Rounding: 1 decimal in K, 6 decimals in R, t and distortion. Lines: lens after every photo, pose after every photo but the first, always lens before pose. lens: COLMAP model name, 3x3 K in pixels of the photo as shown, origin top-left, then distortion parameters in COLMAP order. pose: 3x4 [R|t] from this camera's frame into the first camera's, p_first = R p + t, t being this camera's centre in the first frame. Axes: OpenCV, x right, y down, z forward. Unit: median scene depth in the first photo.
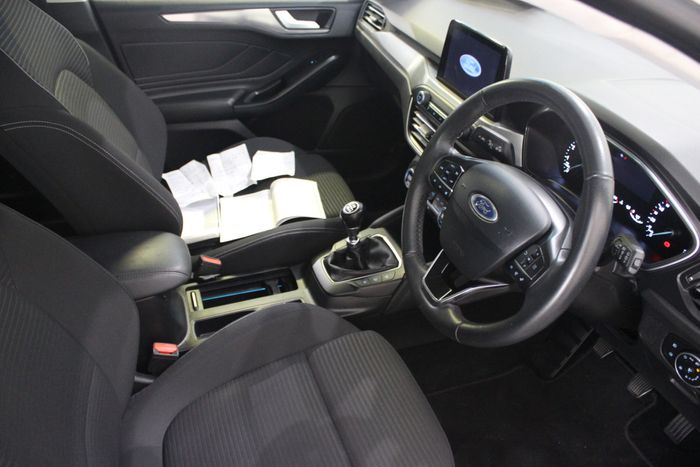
lens RADIAL K [[564.8, 0, 349.3], [0, 564.8, 221.7], [0, 0, 1]] dist [-0.166034, 0.146013]
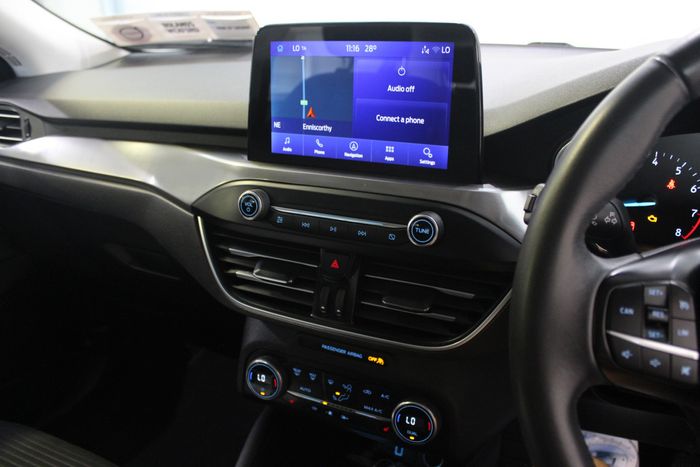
lens RADIAL K [[564.8, 0, 349.3], [0, 564.8, 221.7], [0, 0, 1]] dist [-0.166034, 0.146013]
pose [[0.694697, -0.297966, 0.654685, -0.156439], [0.439018, 0.896619, -0.057772, -0.199650], [-0.569789, 0.327552, 0.753691, 0.825656]]
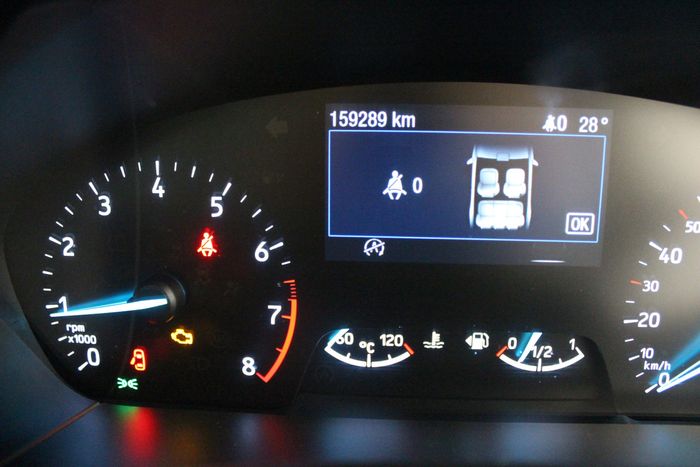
lens RADIAL K [[564.8, 0, 349.3], [0, 564.8, 221.7], [0, 0, 1]] dist [-0.166034, 0.146013]
pose [[0.406667, -0.292759, 0.865398, 0.300673], [0.528747, 0.847911, 0.038375, -0.105537], [-0.745016, 0.441971, 0.499613, 0.895396]]
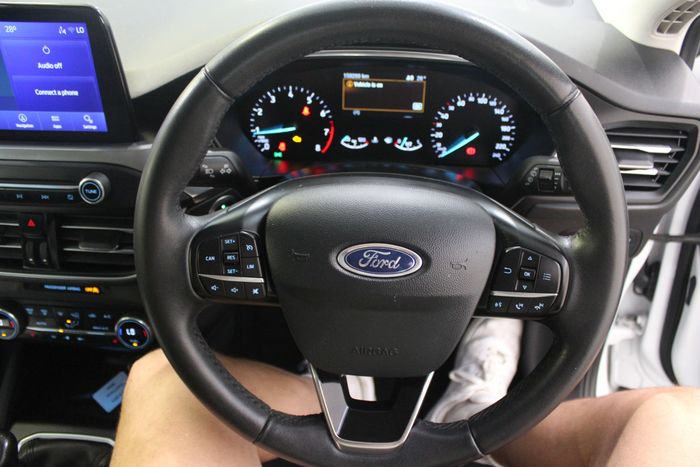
lens RADIAL K [[564.8, 0, 349.3], [0, 564.8, 221.7], [0, 0, 1]] dist [-0.166034, 0.146013]
pose [[0.386262, -0.563704, 0.730096, -0.122312], [0.524297, 0.785402, 0.329023, -0.215789], [-0.758890, 0.255698, 0.598919, 0.610657]]
